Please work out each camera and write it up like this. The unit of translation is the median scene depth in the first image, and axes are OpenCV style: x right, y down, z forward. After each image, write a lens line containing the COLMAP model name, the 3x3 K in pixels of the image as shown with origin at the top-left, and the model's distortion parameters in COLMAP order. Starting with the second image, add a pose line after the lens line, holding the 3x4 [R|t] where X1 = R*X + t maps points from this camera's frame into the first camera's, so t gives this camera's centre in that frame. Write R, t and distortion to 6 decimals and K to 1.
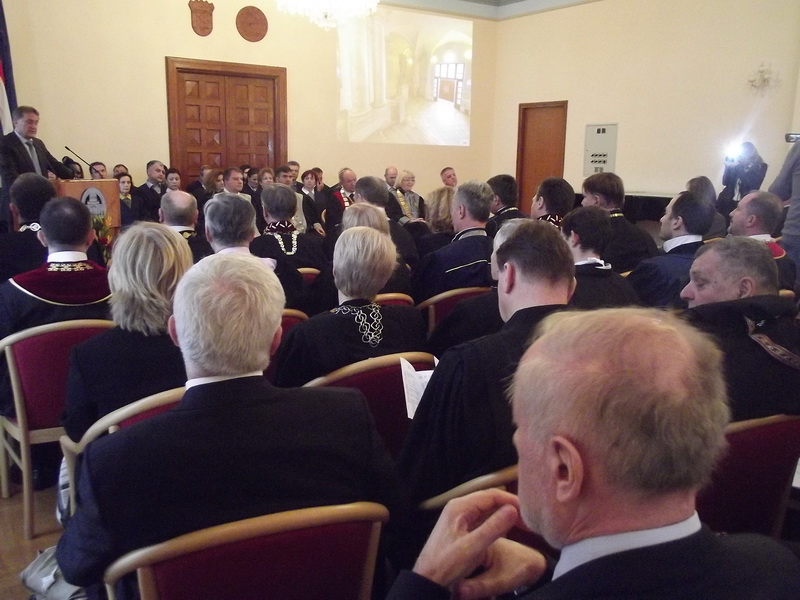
lens RADIAL K [[755.3, 0, 400.0], [0, 755.3, 300.0], [0, 0, 1]] dist [0.061429, 0.007033]
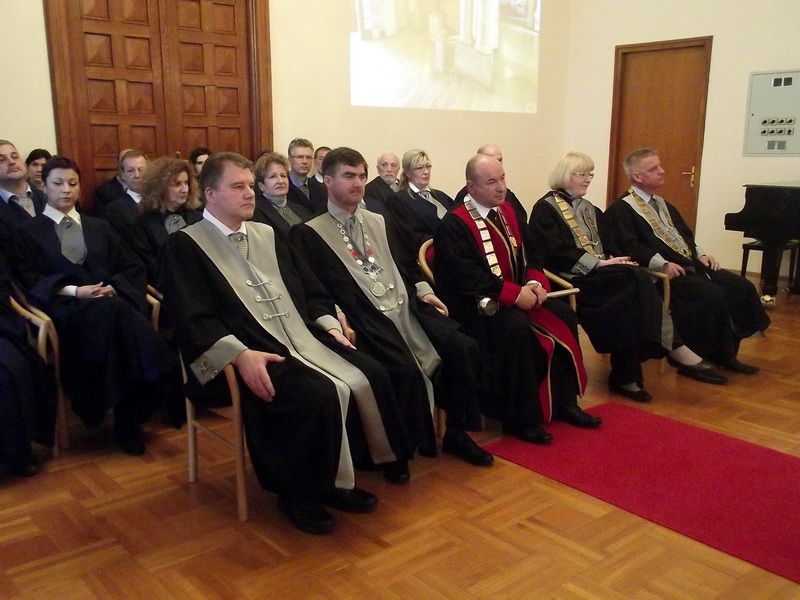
lens RADIAL K [[755.3, 0, 400.0], [0, 755.3, 300.0], [0, 0, 1]] dist [0.061429, 0.007033]
pose [[0.993392, -0.037312, 0.108532, -0.128471], [0.034574, 0.999037, 0.027009, -0.079622], [-0.109435, -0.023078, 0.993726, 0.444959]]
